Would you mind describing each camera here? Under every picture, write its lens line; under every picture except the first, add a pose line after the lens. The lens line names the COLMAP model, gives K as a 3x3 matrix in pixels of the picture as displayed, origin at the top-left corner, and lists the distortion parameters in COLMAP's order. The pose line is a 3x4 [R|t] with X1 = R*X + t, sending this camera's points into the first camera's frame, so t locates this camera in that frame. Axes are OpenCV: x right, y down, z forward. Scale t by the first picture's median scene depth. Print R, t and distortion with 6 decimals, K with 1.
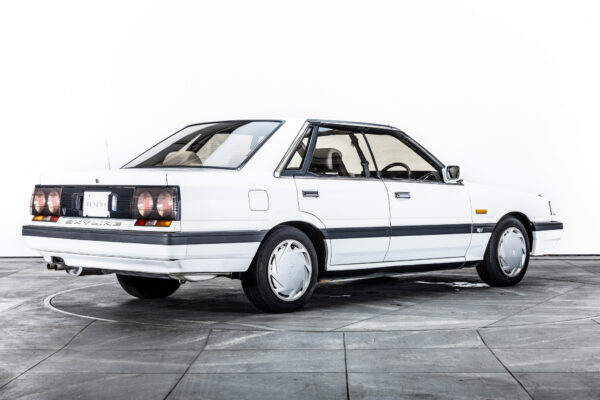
lens RADIAL K [[1200.5, 0, 300.0], [0, 1200.5, 200.0], [0, 0, 1]] dist [0.017230, -0.010410]
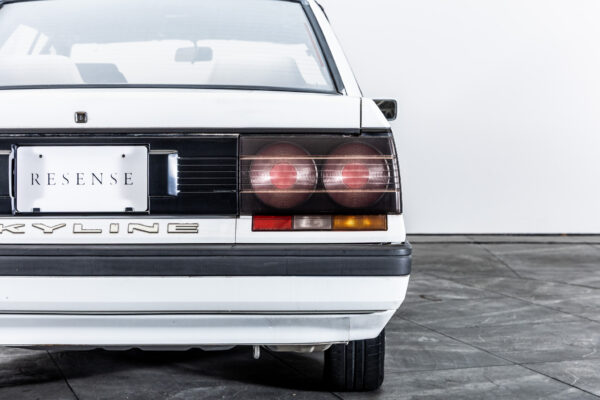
lens RADIAL K [[1200.5, 0, 300.0], [0, 1200.5, 200.0], [0, 0, 1]] dist [0.017230, -0.010410]
pose [[0.724249, -0.040713, 0.688336, -0.376462], [0.014757, 0.998942, 0.043558, -0.005316], [-0.689381, -0.021389, 0.724084, 0.672282]]
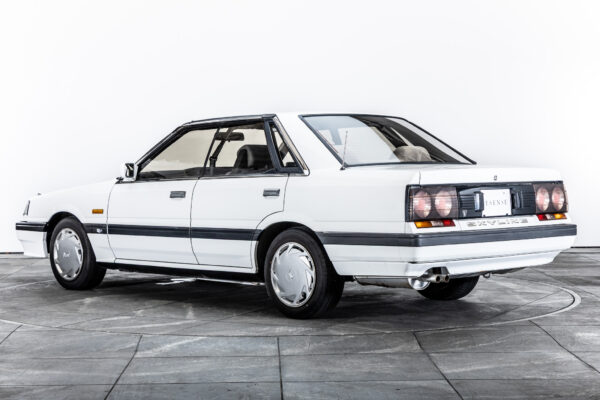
lens RADIAL K [[1200.5, 0, 300.0], [0, 1200.5, 200.0], [0, 0, 1]] dist [0.017230, -0.010410]
pose [[0.035577, -0.028400, 0.998963, -1.106938], [0.027930, 0.999234, 0.027413, -0.028444], [-0.998977, 0.026926, 0.036343, 1.108928]]
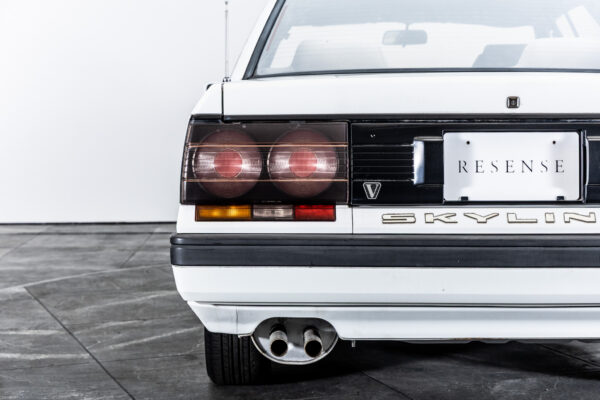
lens RADIAL K [[1200.5, 0, 300.0], [0, 1200.5, 200.0], [0, 0, 1]] dist [0.017230, -0.010410]
pose [[0.702572, -0.051086, 0.709776, -0.468758], [0.014888, 0.998257, 0.057112, -0.008047], [-0.711457, -0.029558, 0.702108, 0.782699]]
